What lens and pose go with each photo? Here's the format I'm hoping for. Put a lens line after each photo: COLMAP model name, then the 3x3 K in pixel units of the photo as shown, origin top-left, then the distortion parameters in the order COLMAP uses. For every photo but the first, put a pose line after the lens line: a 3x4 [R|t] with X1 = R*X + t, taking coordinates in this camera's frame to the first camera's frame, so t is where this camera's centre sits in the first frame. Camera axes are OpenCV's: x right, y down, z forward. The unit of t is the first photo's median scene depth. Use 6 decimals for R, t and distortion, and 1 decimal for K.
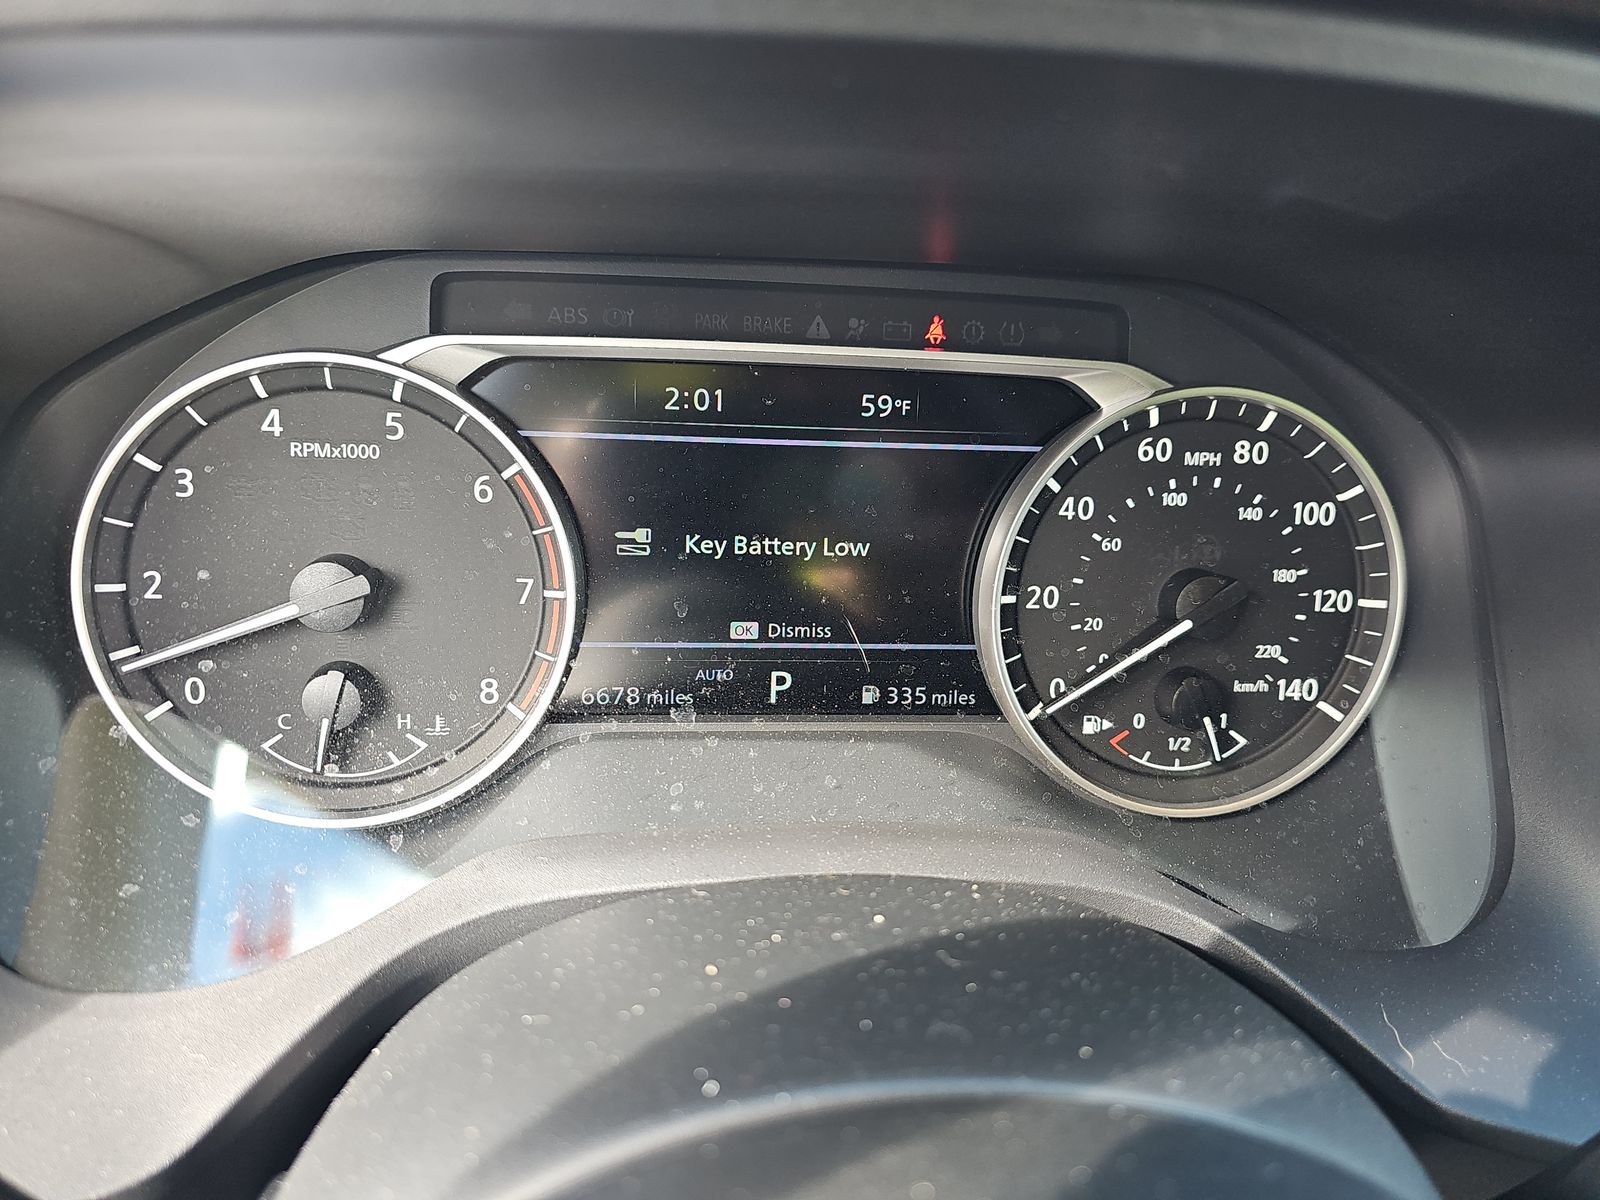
lens RADIAL K [[1019.2, 0, 800.0], [0, 1019.2, 600.0], [0, 0, 1]] dist [0.041027, -0.068655]
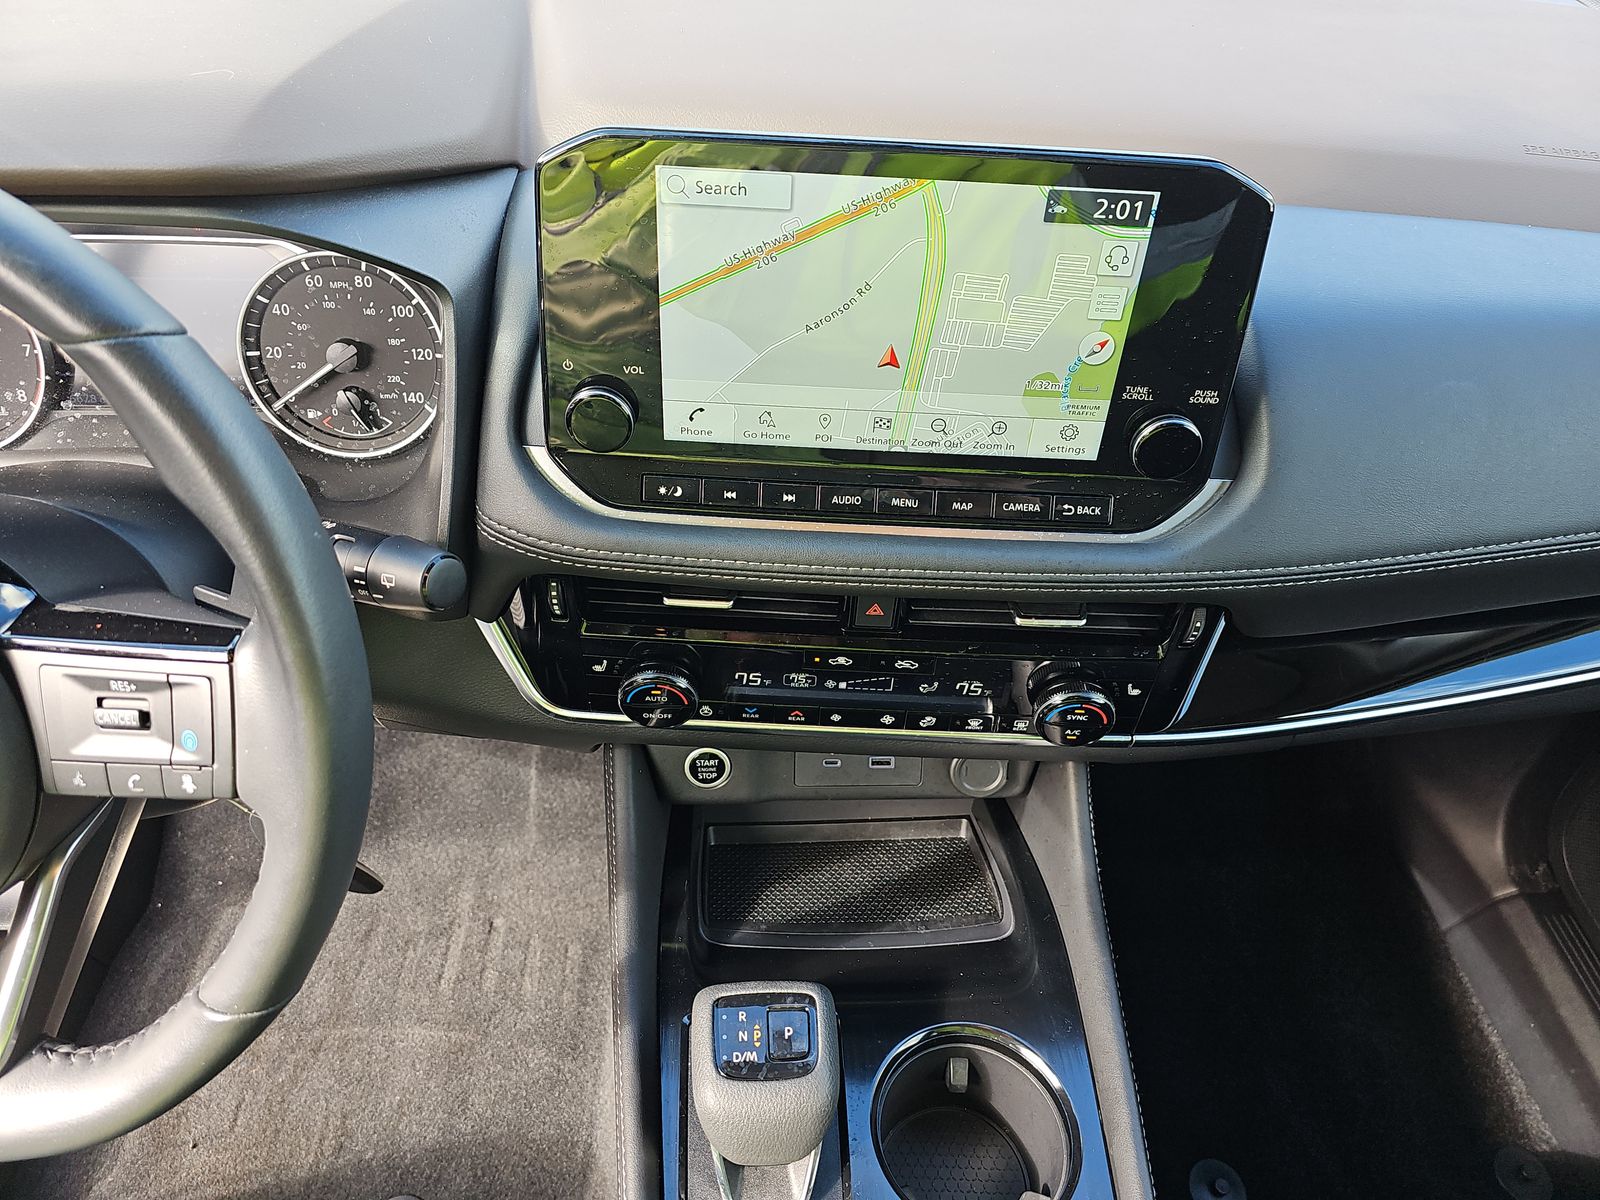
lens RADIAL K [[1019.2, 0, 800.0], [0, 1019.2, 600.0], [0, 0, 1]] dist [0.041027, -0.068655]
pose [[0.997798, 0.015927, -0.064387, 1.466621], [0.000689, 0.968202, 0.250169, -0.036754], [0.066324, -0.249663, 0.966059, -1.104944]]
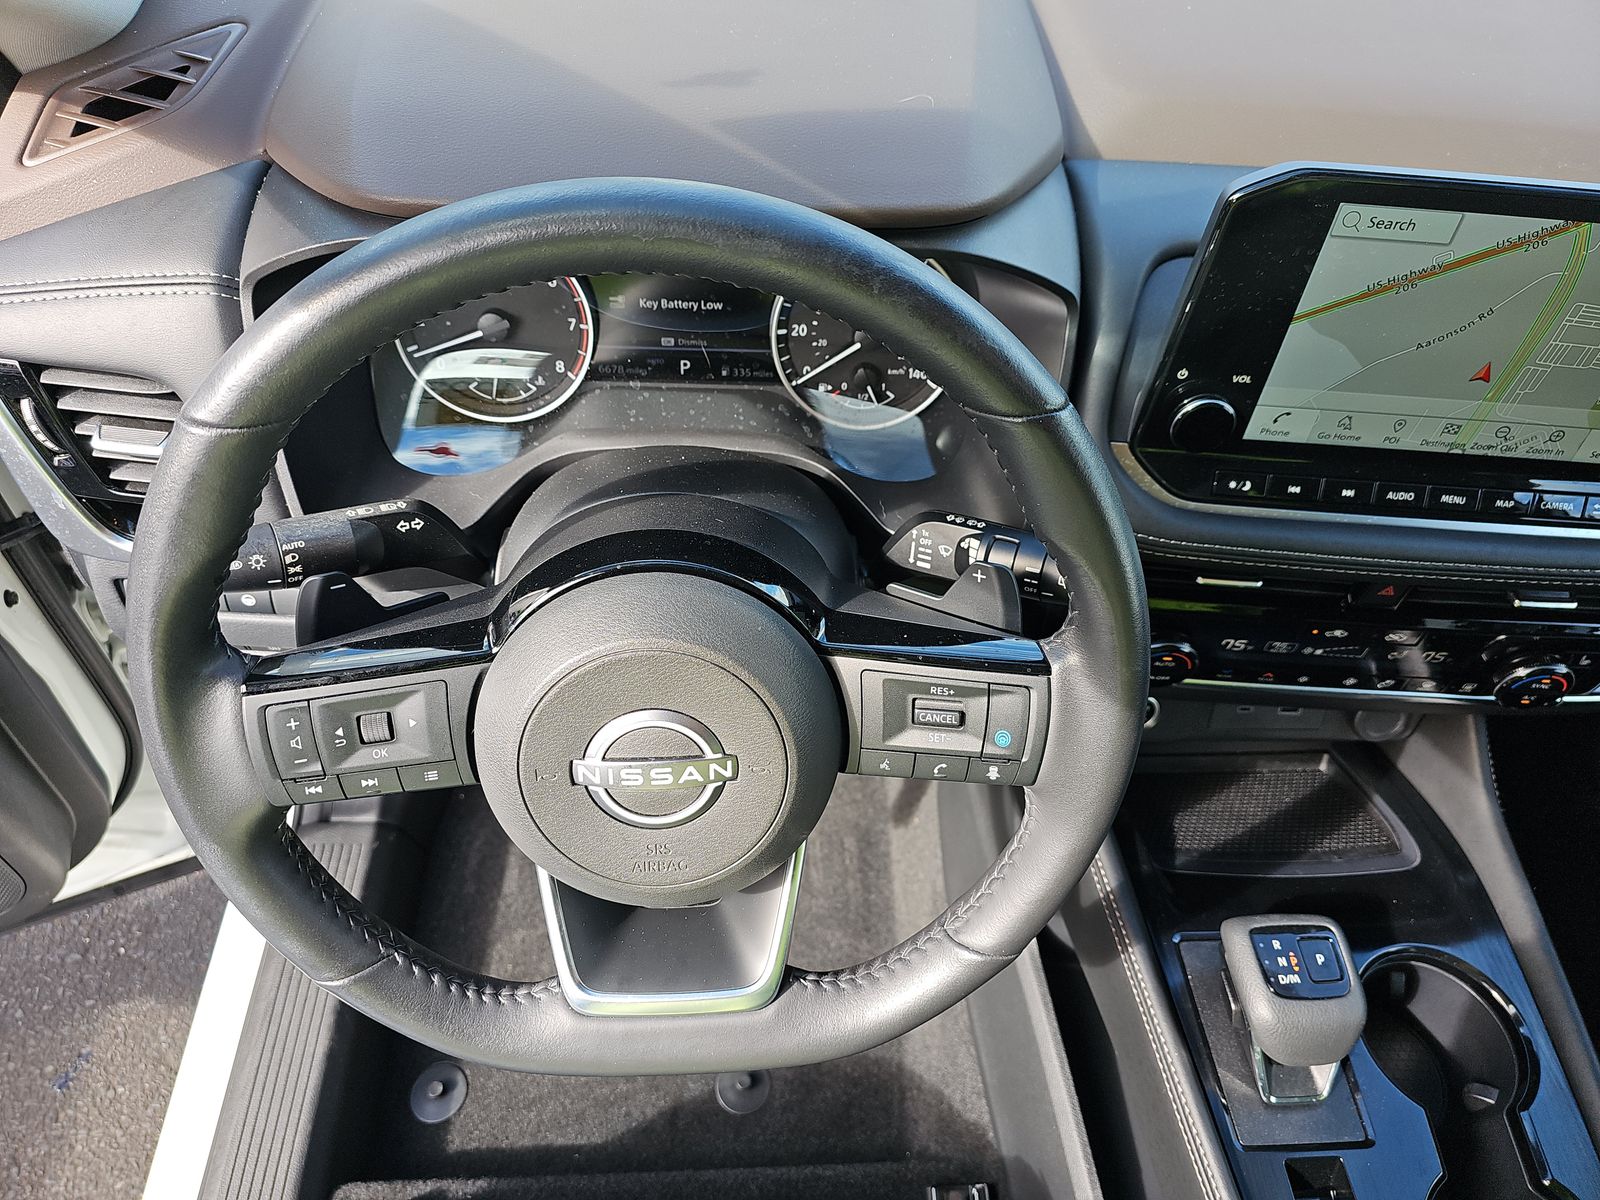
lens RADIAL K [[1019.2, 0, 800.0], [0, 1019.2, 600.0], [0, 0, 1]] dist [0.041027, -0.068655]
pose [[0.997018, 0.042247, -0.064582, 0.409365], [-0.015053, 0.927237, 0.374172, -0.292992], [0.075690, -0.372083, 0.925108, -1.297254]]
